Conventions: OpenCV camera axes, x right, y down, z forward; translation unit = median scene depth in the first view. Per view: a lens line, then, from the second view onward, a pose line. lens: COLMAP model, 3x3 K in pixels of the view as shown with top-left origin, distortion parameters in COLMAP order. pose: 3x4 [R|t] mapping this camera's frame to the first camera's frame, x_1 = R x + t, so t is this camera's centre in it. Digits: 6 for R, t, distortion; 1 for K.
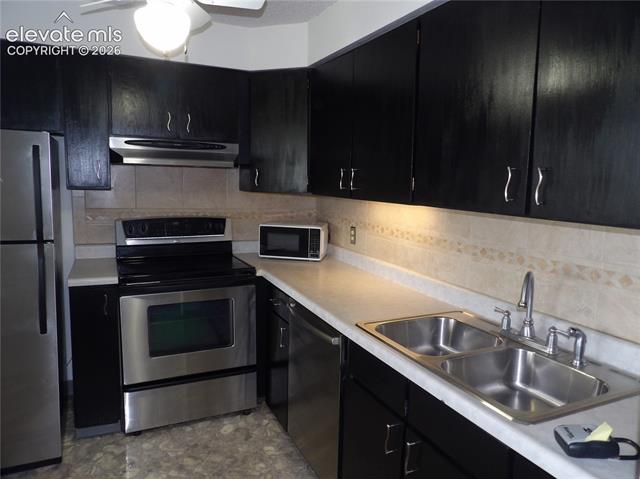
lens RADIAL K [[457.9, 0, 316.9], [0, 457.9, 240.9], [0, 0, 1]] dist [-0.033702, 0.040807]
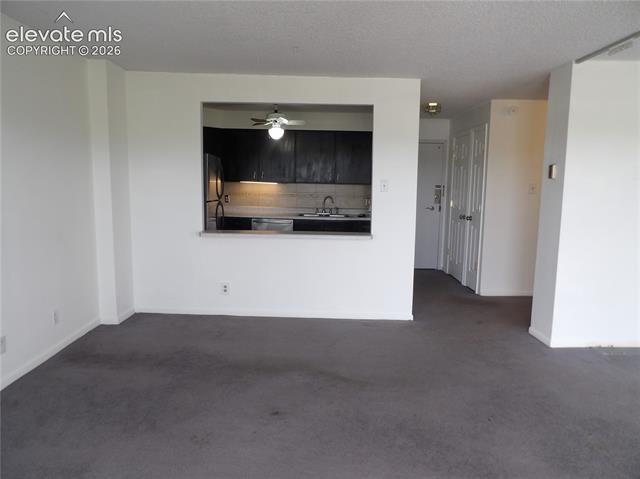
lens RADIAL K [[457.9, 0, 316.9], [0, 457.9, 240.9], [0, 0, 1]] dist [-0.033702, 0.040807]
pose [[0.417305, -0.133598, 0.898893, -2.142350], [0.115107, 0.988939, 0.093543, 0.038807], [-0.901447, 0.064433, 0.428067, -0.463393]]
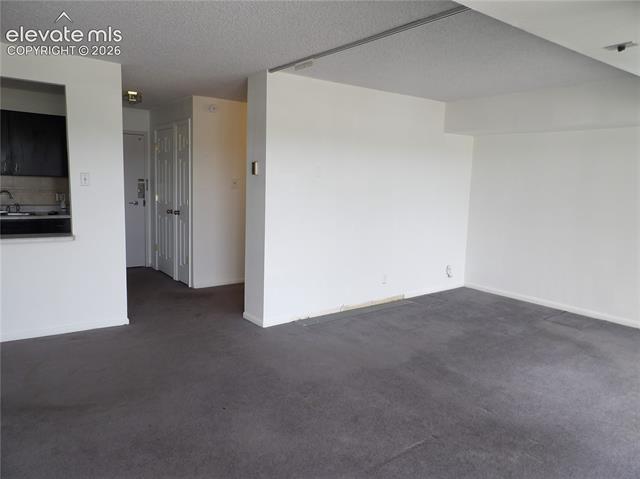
lens RADIAL K [[457.9, 0, 316.9], [0, 457.9, 240.9], [0, 0, 1]] dist [-0.033702, 0.040807]
pose [[-0.209300, -0.154186, 0.965619, -2.121749], [0.091968, 0.980009, 0.176418, 0.029032], [-0.973517, 0.125731, -0.190935, -0.406286]]
